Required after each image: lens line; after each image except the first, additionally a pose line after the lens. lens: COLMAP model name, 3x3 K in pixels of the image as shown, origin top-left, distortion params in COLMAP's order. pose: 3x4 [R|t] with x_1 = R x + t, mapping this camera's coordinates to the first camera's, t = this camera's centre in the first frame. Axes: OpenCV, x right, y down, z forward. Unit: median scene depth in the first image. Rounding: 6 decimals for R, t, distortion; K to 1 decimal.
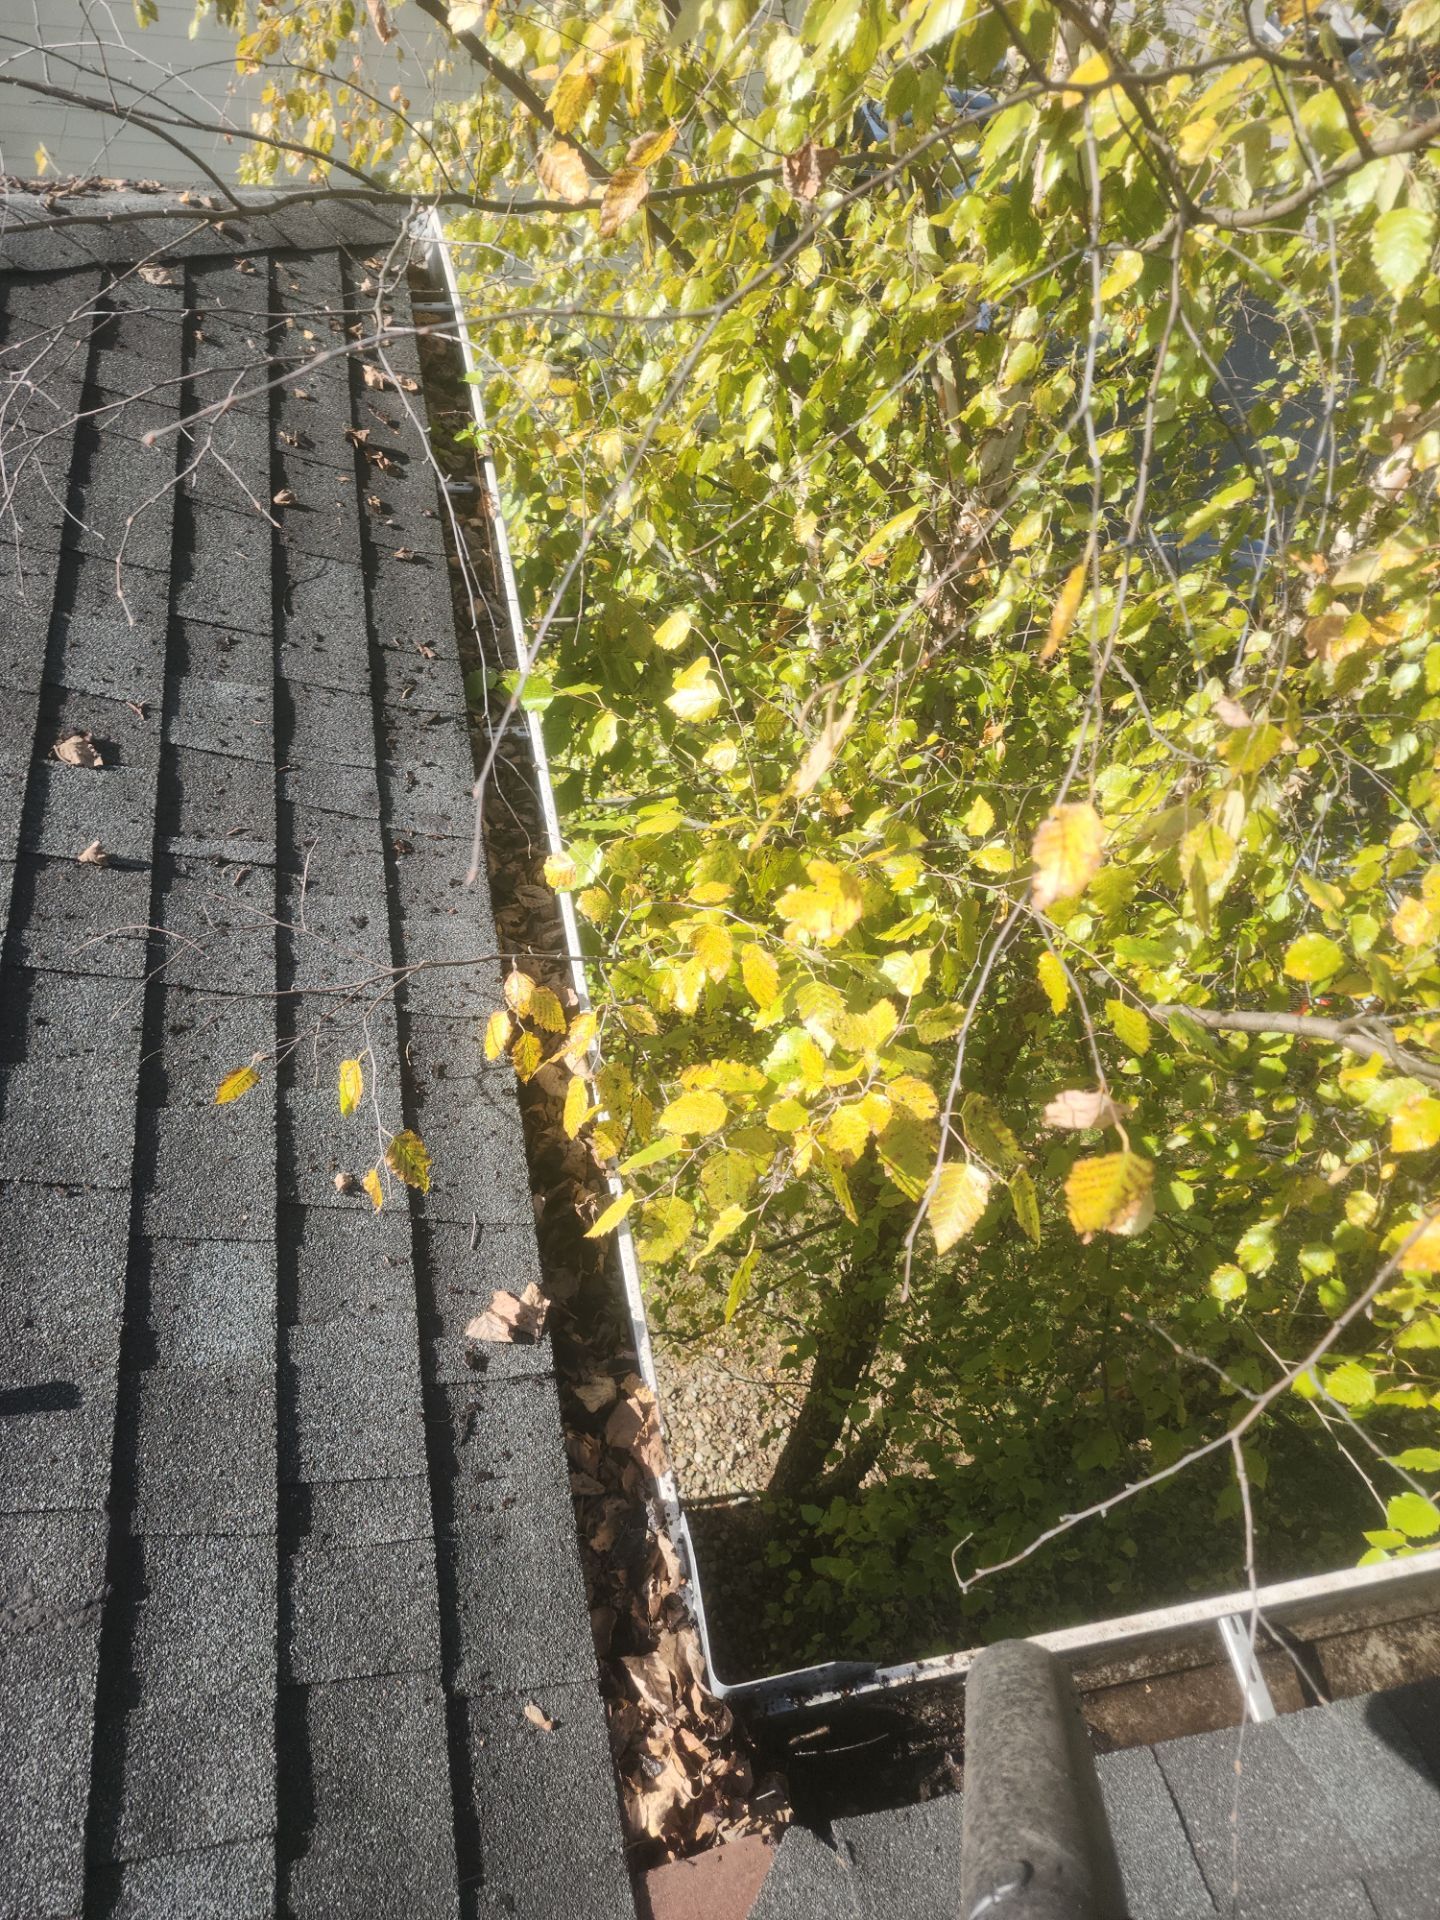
lens RADIAL K [[1432.0, 0, 759.5], [0, 1432.0, 960.9], [0, 0, 1]] dist [-0.022585, 0.001425]
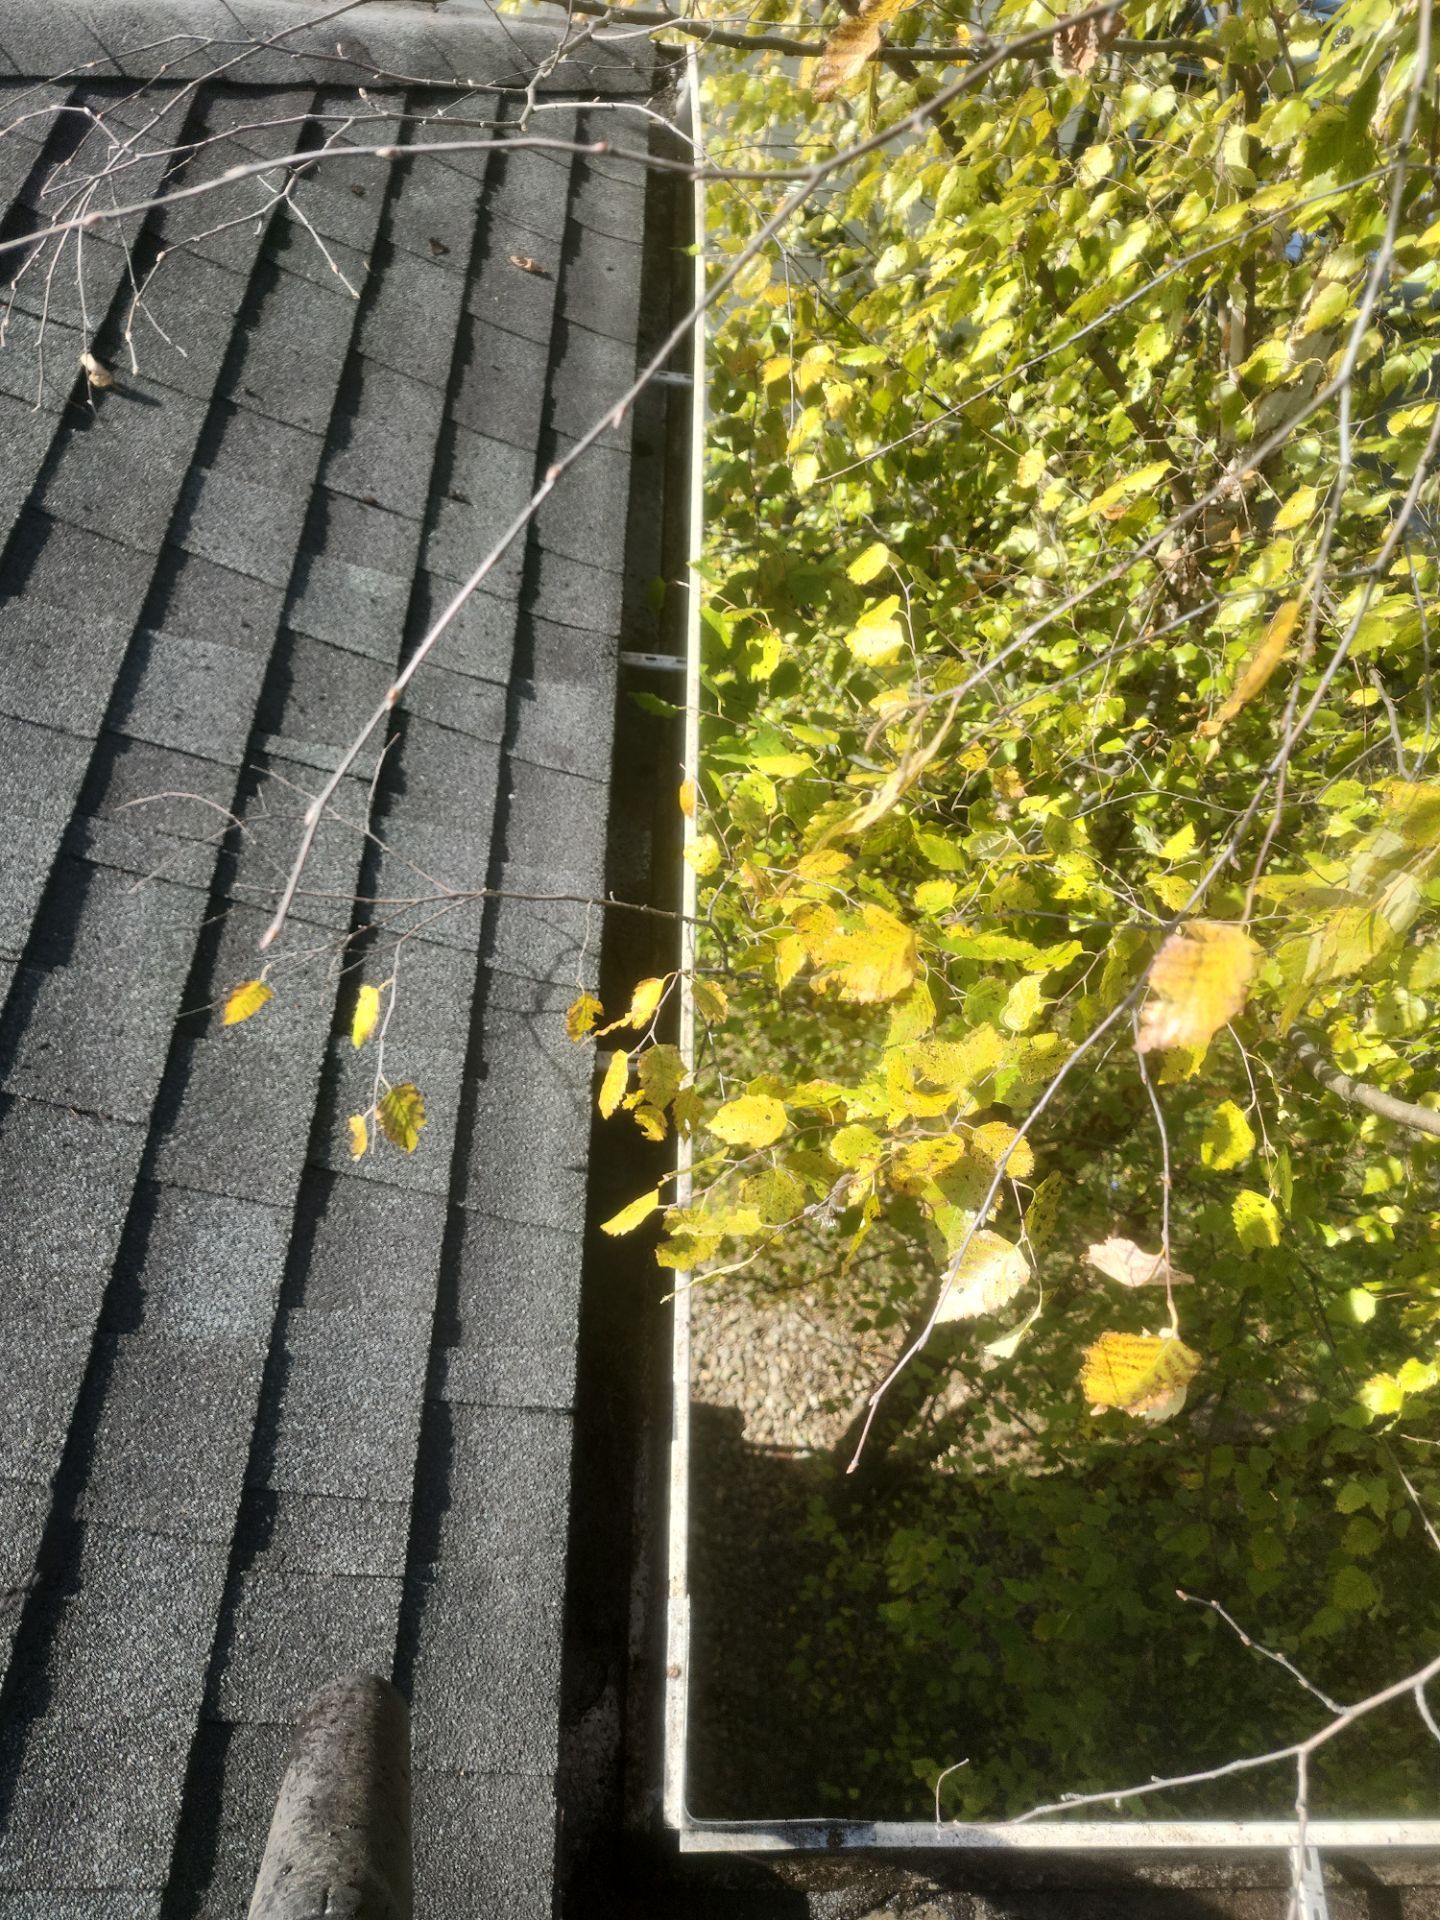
lens RADIAL K [[1452.6, 0, 721.8], [0, 1452.6, 955.7], [0, 0, 1]] dist [0.011507, -0.035160]
pose [[0.977036, 0.168698, -0.130162, 0.016381], [-0.161462, 0.984779, 0.064350, -0.061298], [0.139037, -0.041856, 0.989402, 0.131207]]
